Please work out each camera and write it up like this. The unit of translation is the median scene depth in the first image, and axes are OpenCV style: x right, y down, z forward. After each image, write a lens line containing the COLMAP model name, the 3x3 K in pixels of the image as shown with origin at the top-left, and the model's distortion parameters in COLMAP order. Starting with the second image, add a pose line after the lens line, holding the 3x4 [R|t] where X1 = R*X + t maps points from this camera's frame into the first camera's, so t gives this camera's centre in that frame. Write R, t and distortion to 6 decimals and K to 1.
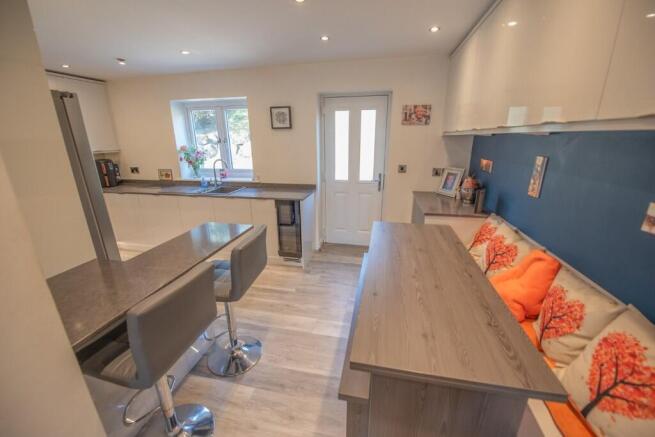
lens RADIAL K [[258.9, 0, 323.8], [0, 258.9, 221.5], [0, 0, 1]] dist [-0.021726, -0.000060]
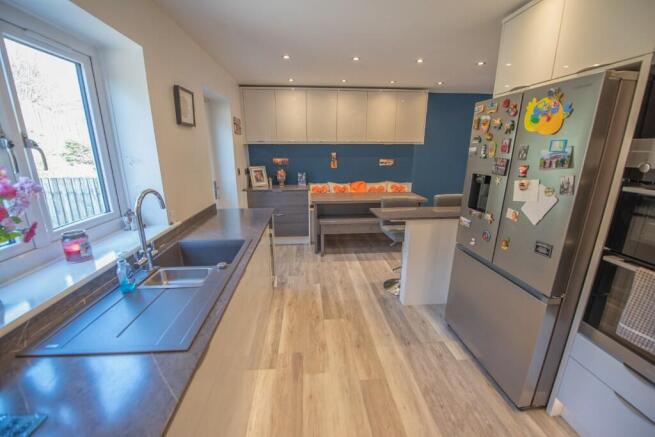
lens RADIAL K [[268.4, 0, 329.5], [0, 268.4, 219.7], [0, 0, 1]] dist [-0.022836, -0.000329]
pose [[-0.304461, -0.241852, 0.921309, -0.871271], [0.283621, 0.900339, 0.330074, -0.261960], [-0.909320, 0.361797, -0.205524, 0.873142]]
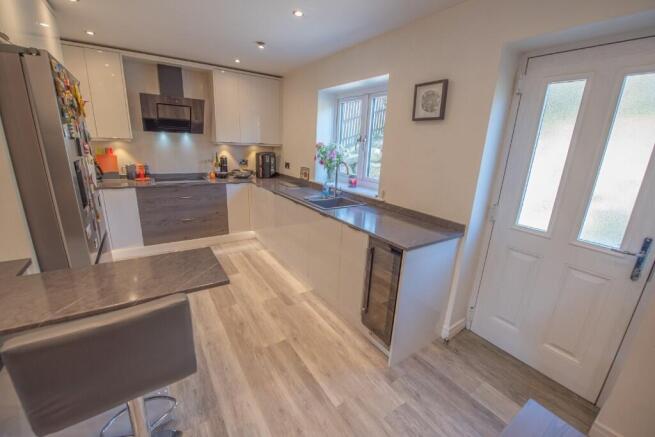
lens RADIAL K [[268.4, 0, 329.5], [0, 268.4, 219.7], [0, 0, 1]] dist [-0.022836, -0.000329]
pose [[0.719204, 0.227836, -0.656382, 0.124724], [-0.253391, 0.965651, 0.057543, -0.115177], [0.646946, 0.124936, 0.752231, 0.411296]]
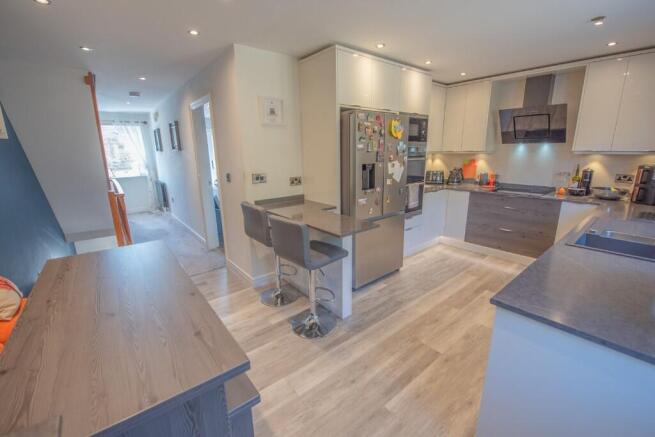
lens RADIAL K [[276.1, 0, 329.3], [0, 276.1, 216.9], [0, 0, 1]] dist [-0.000457, 0.000013]
pose [[-0.612432, 0.199613, -0.764906, 0.263305], [-0.222065, 0.885193, 0.408803, -0.244518], [0.758692, 0.420223, -0.497794, 0.824304]]
